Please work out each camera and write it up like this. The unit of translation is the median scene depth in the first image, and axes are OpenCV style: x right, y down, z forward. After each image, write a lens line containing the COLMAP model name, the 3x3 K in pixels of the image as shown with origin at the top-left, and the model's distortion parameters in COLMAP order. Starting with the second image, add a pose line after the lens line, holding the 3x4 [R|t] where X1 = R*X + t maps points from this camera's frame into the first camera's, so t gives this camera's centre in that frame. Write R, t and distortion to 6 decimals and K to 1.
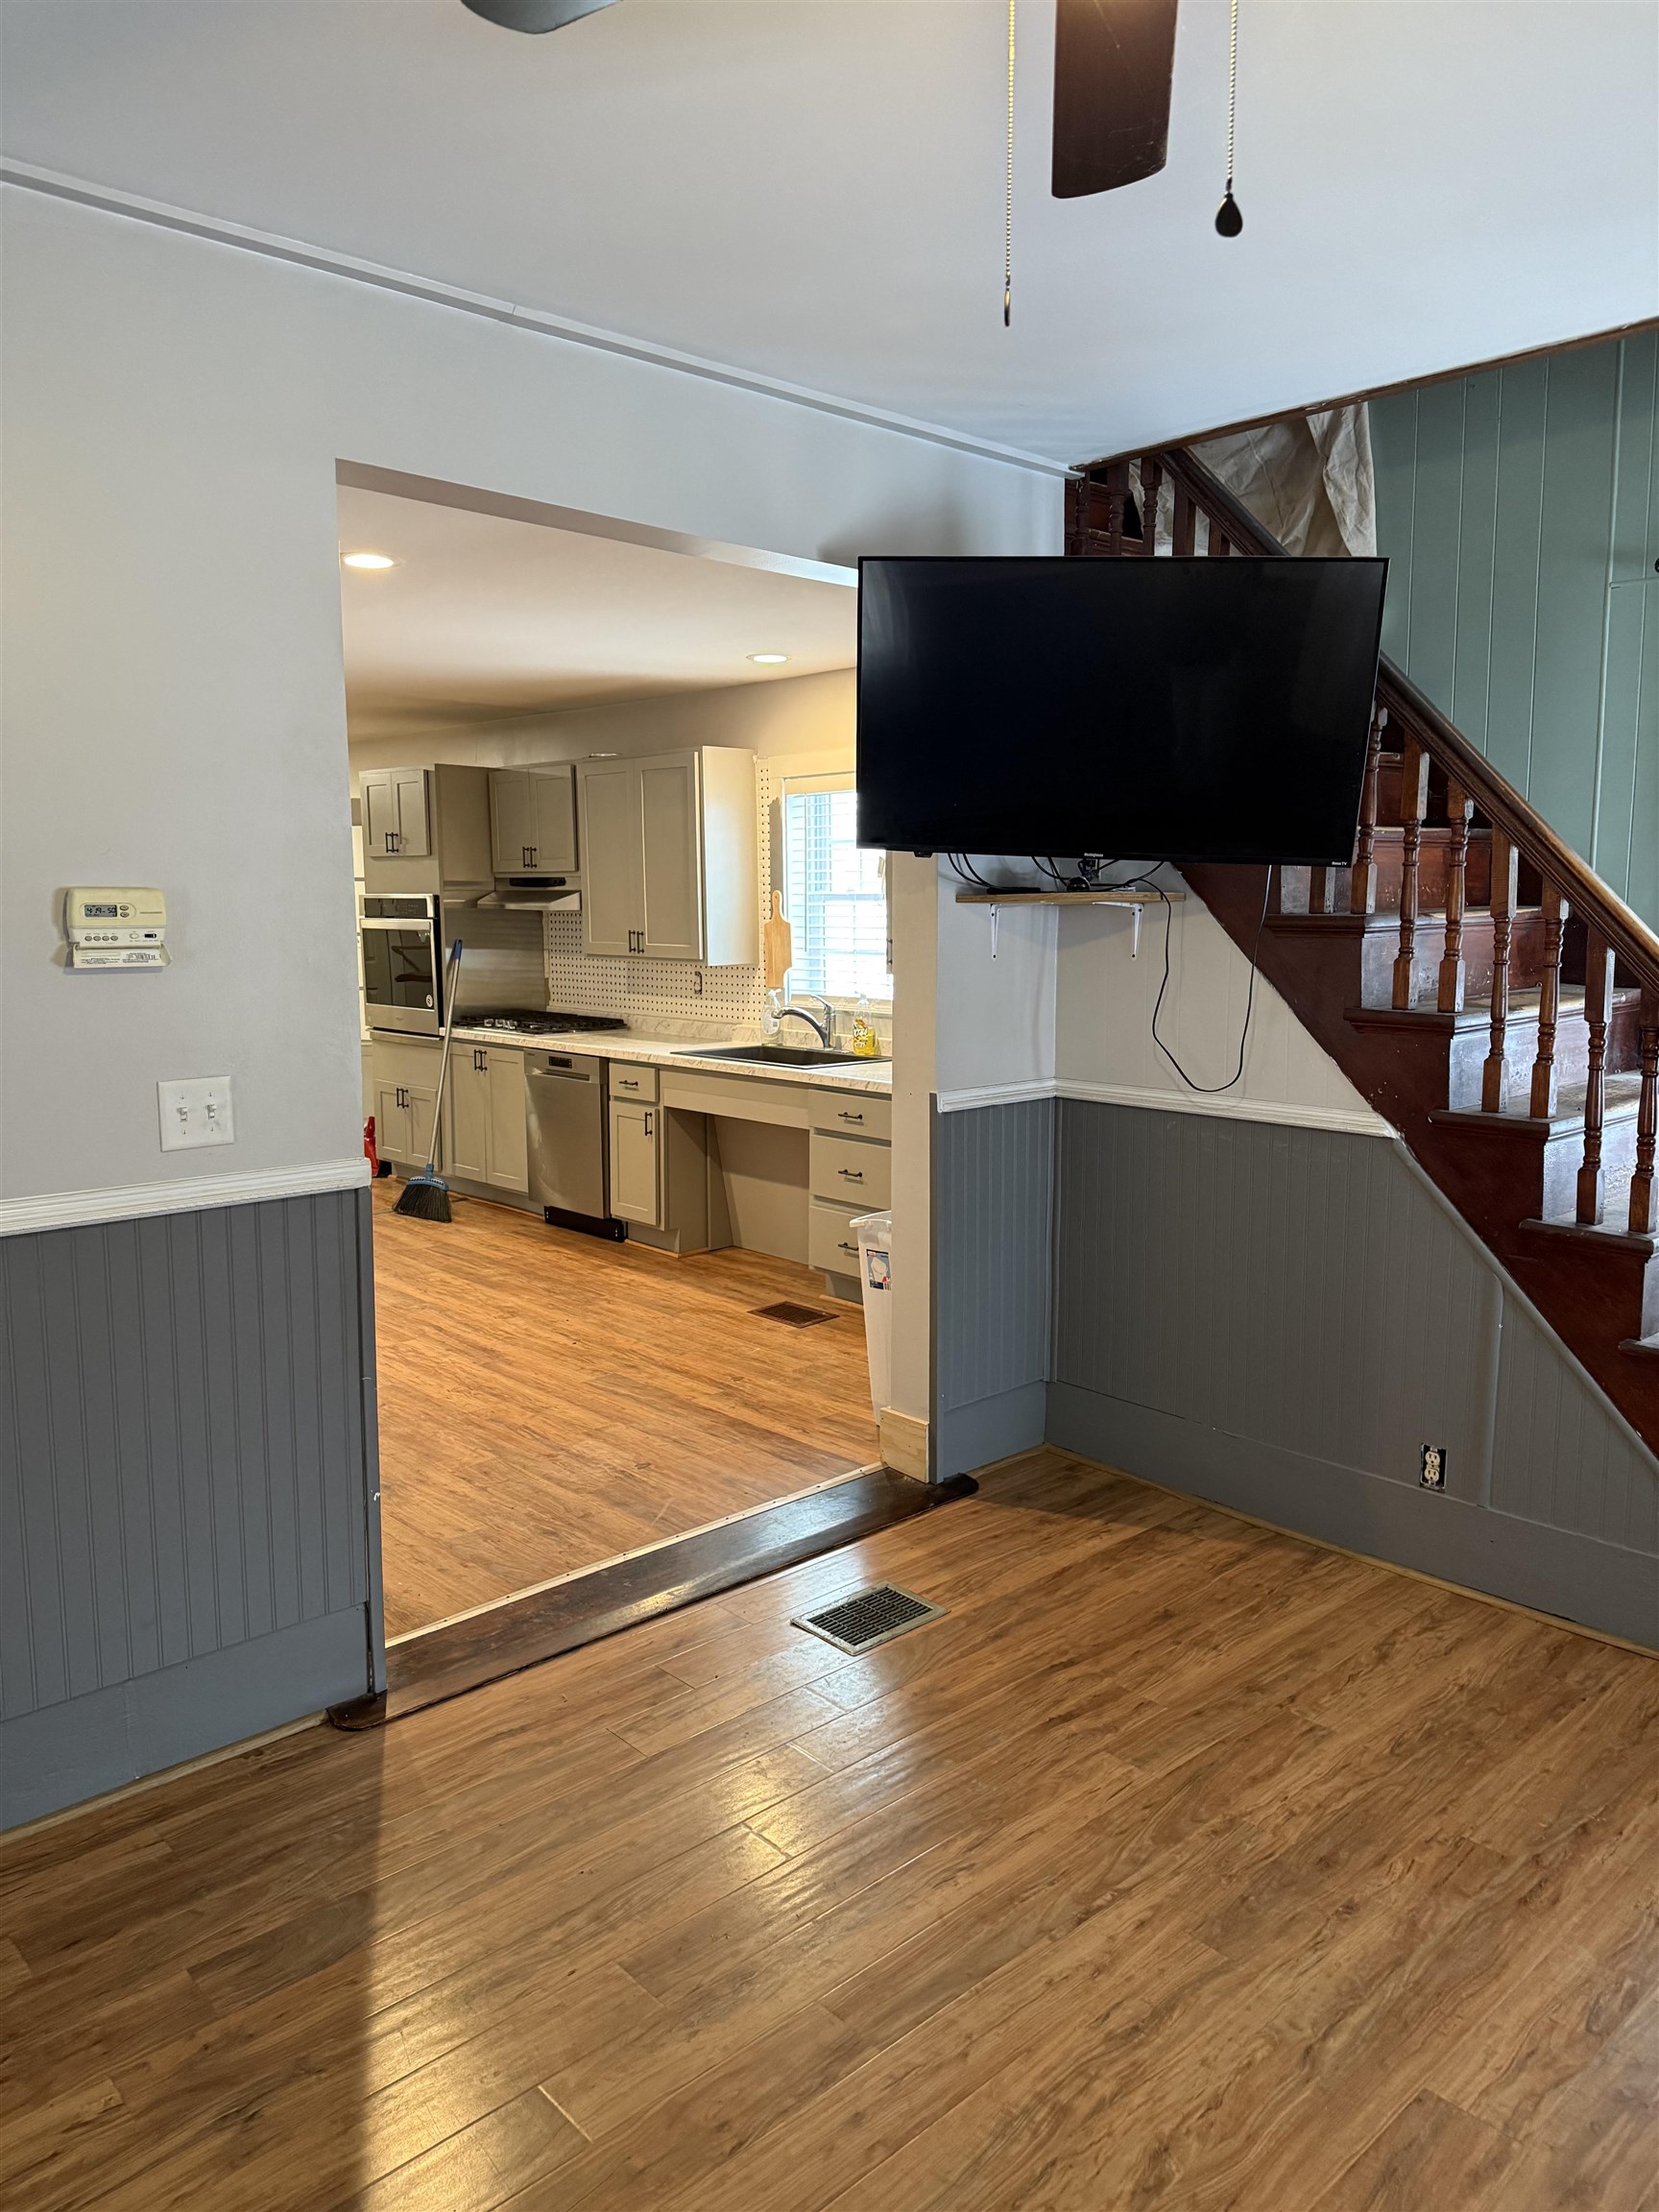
lens RADIAL K [[1552.9, 0, 844.6], [0, 1552.9, 1077.0], [0, 0, 1]] dist [0.096021, -0.100592]
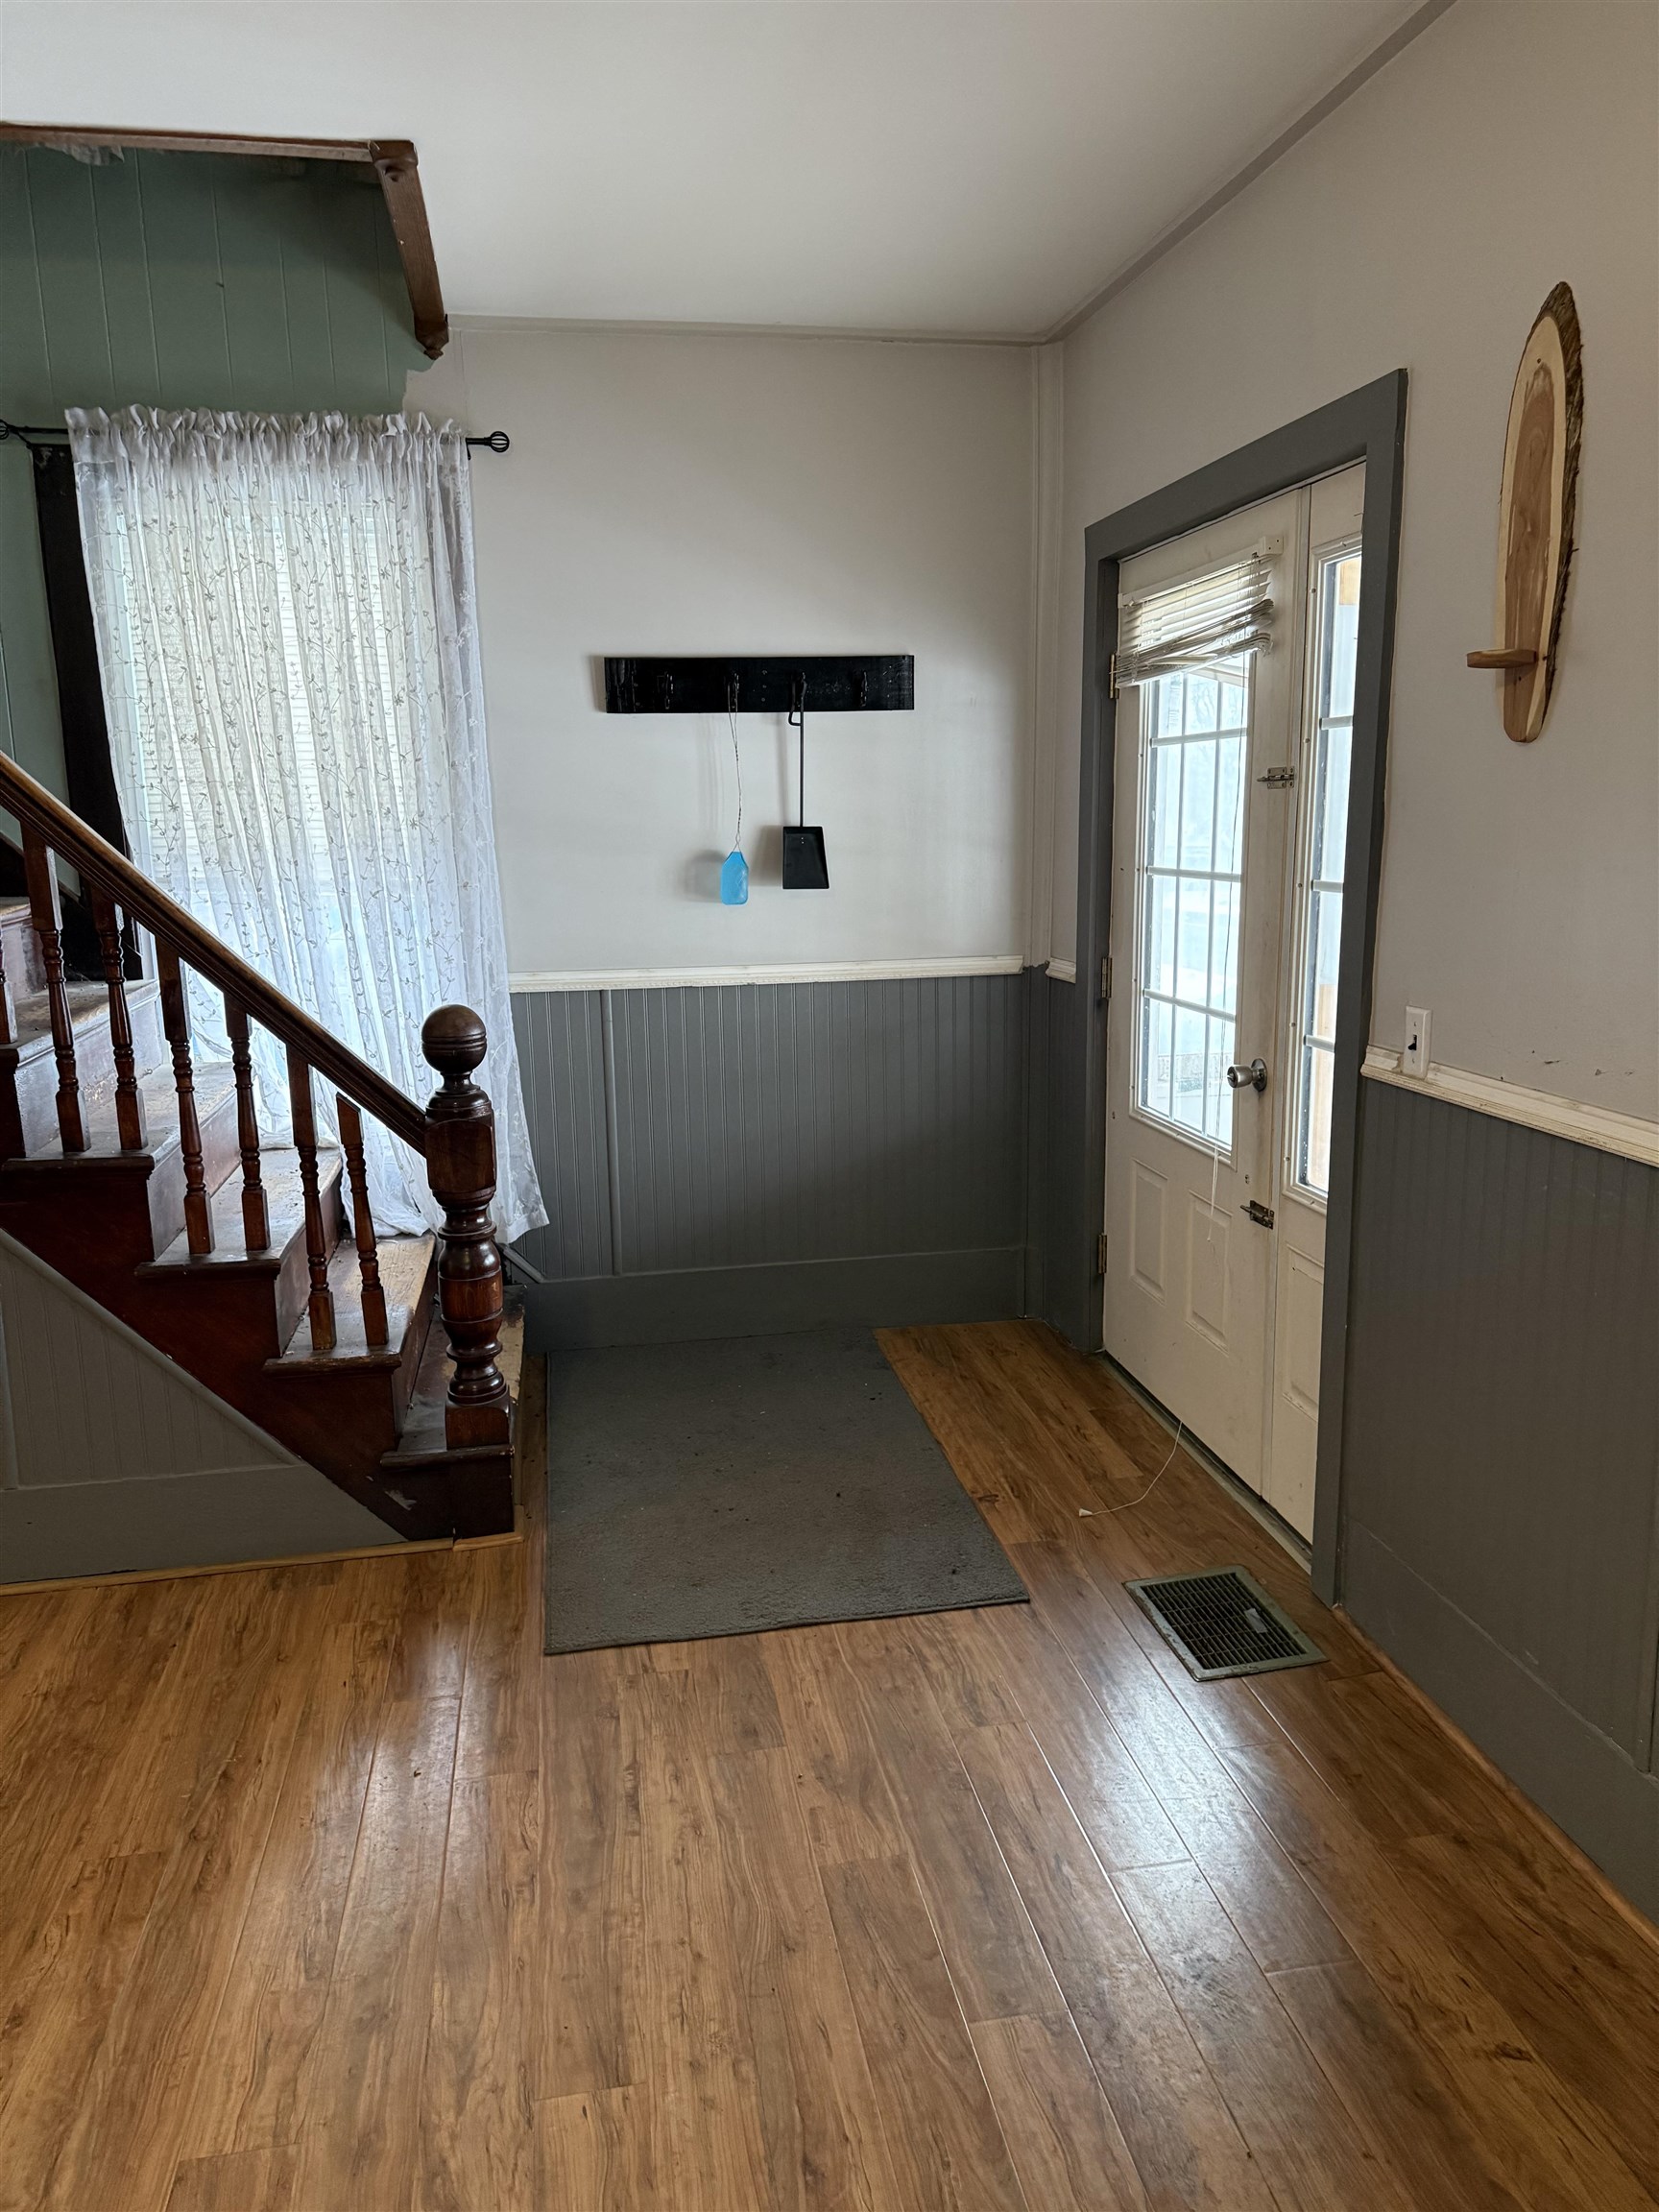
lens RADIAL K [[1552.9, 0, 816.8], [0, 1552.9, 1107.4], [0, 0, 1]] dist [0.096021, -0.100592]
pose [[0.558207, -0.168773, 0.812355, -0.018828], [0.114833, 0.985385, 0.125815, 0.001478], [-0.821716, 0.023054, 0.569430, 0.084938]]
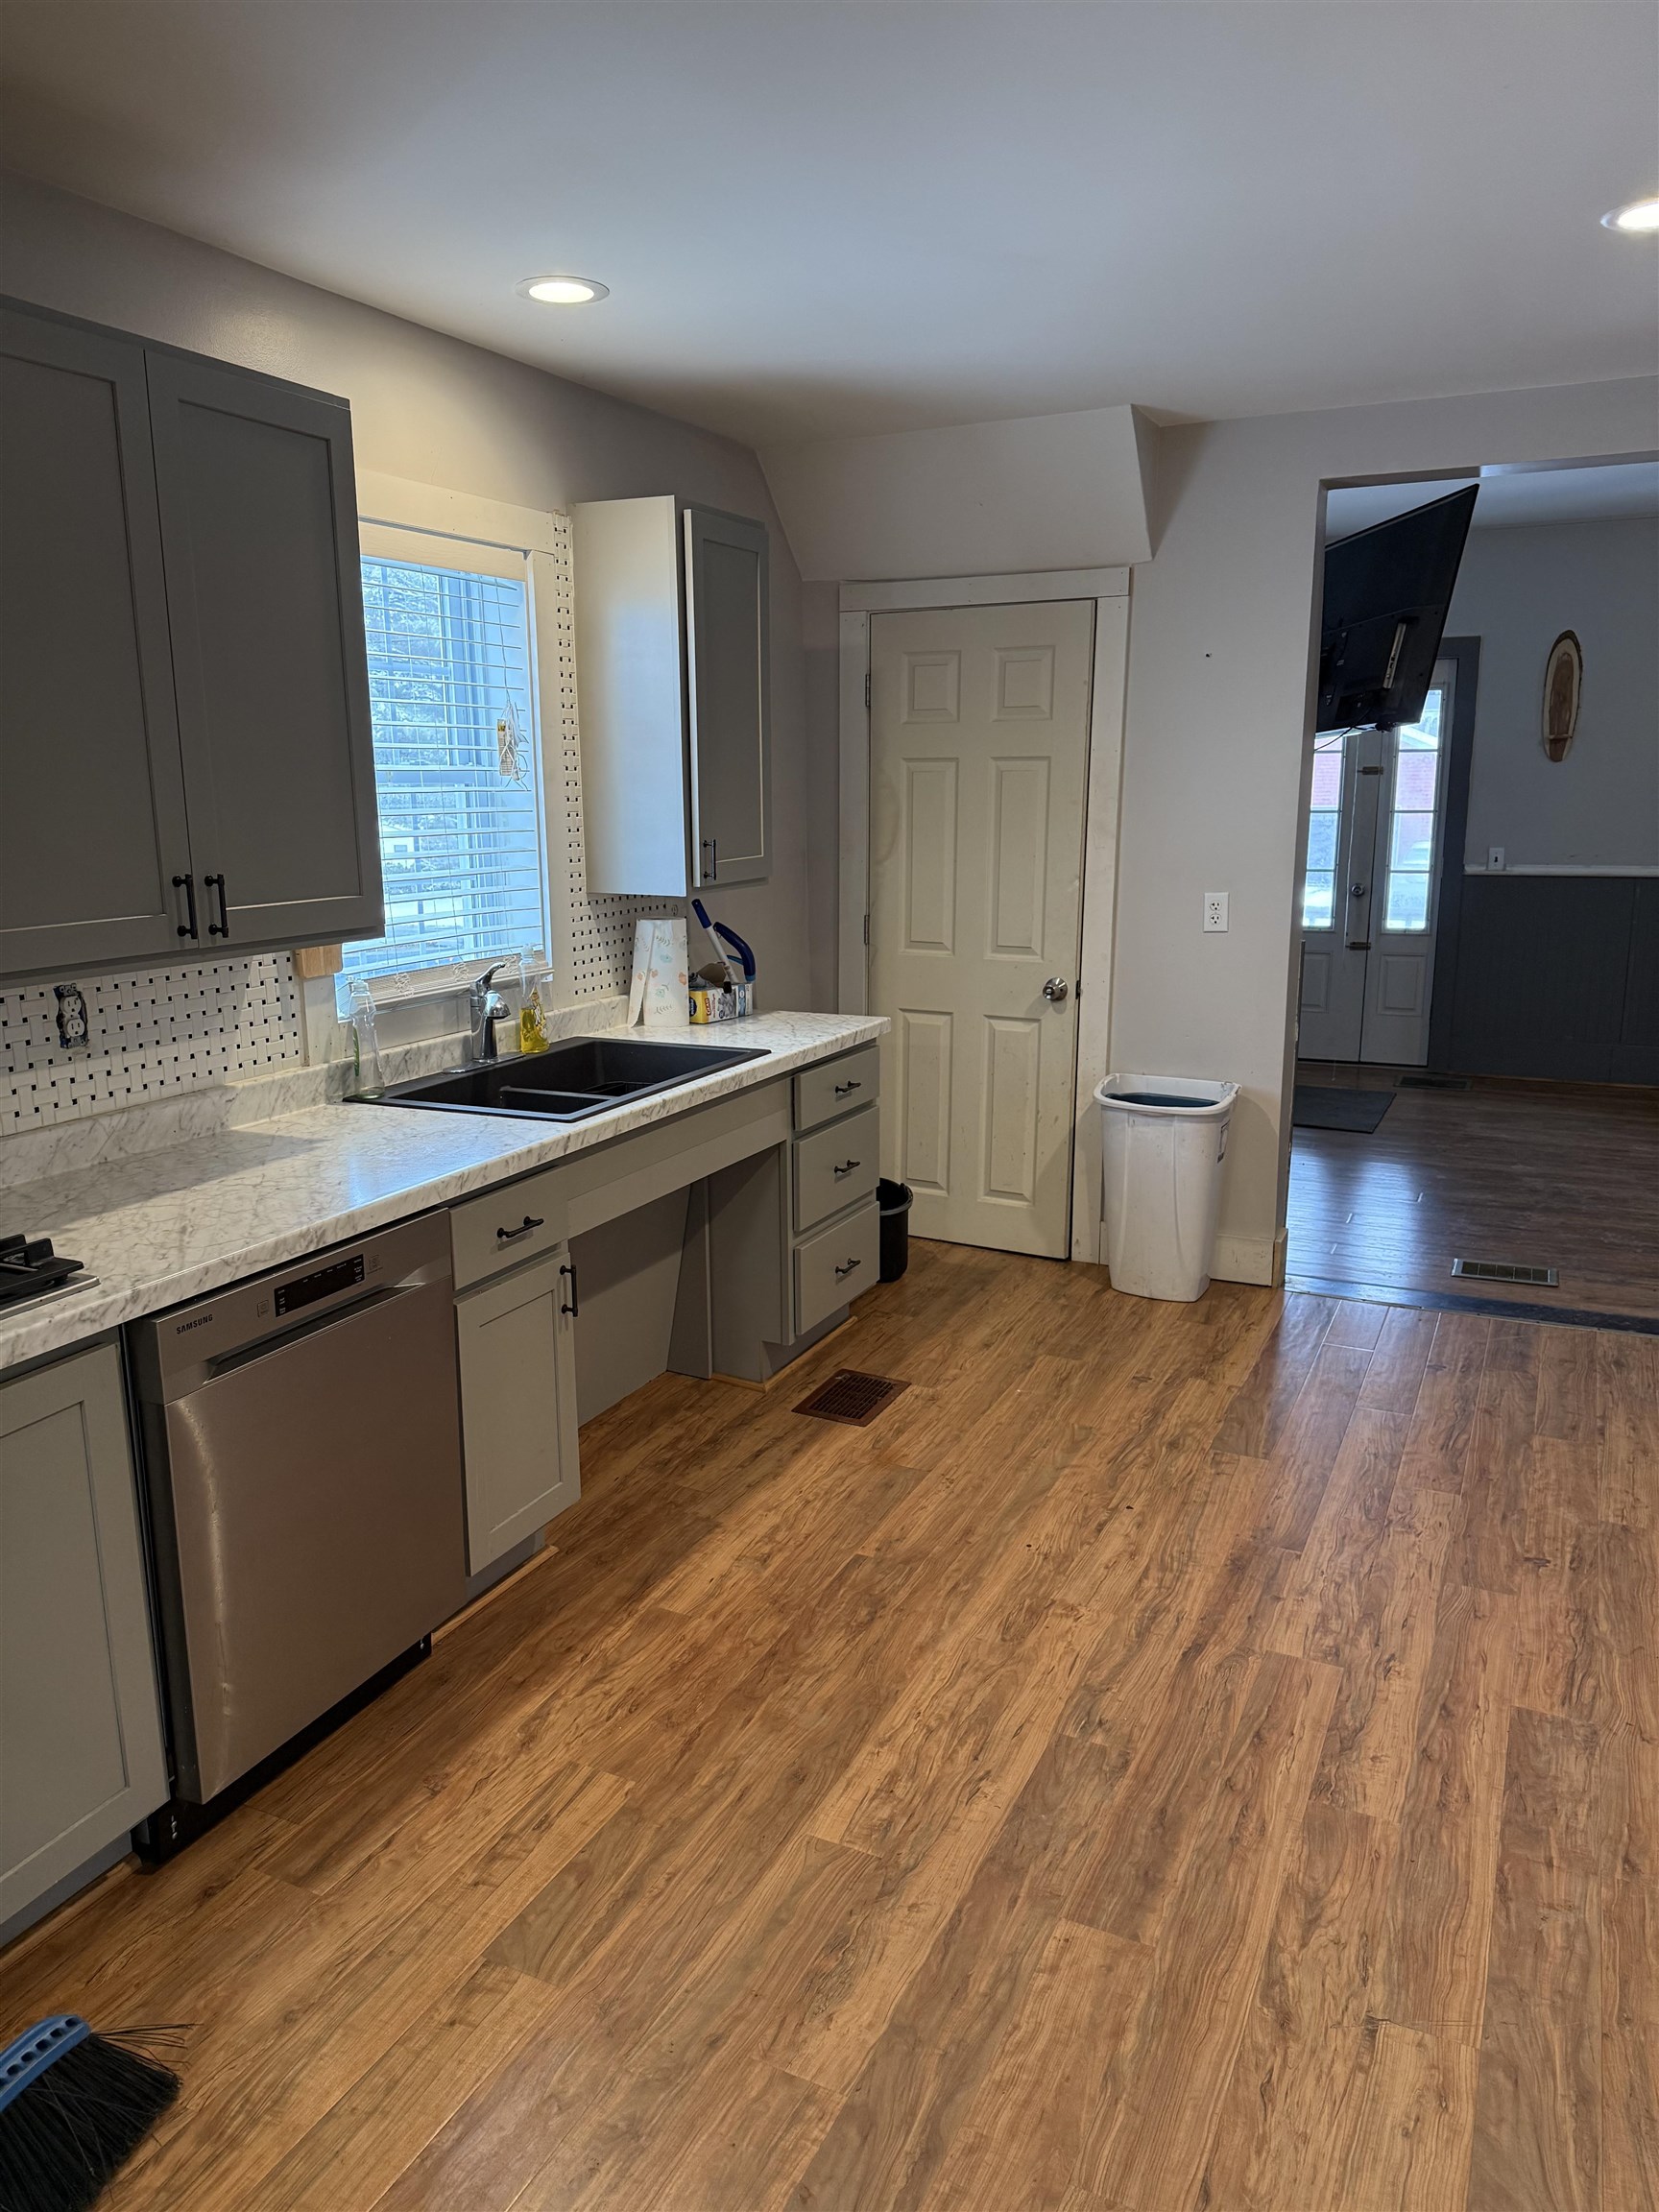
lens RADIAL K [[1552.9, 0, 816.6], [0, 1552.9, 1095.9], [0, 0, 1]] dist [0.096021, -0.100592]
pose [[-0.358149, -0.188195, 0.914501, -0.683313], [0.115115, 0.963101, 0.243279, -0.154486], [-0.926541, 0.192403, -0.323270, 1.321052]]
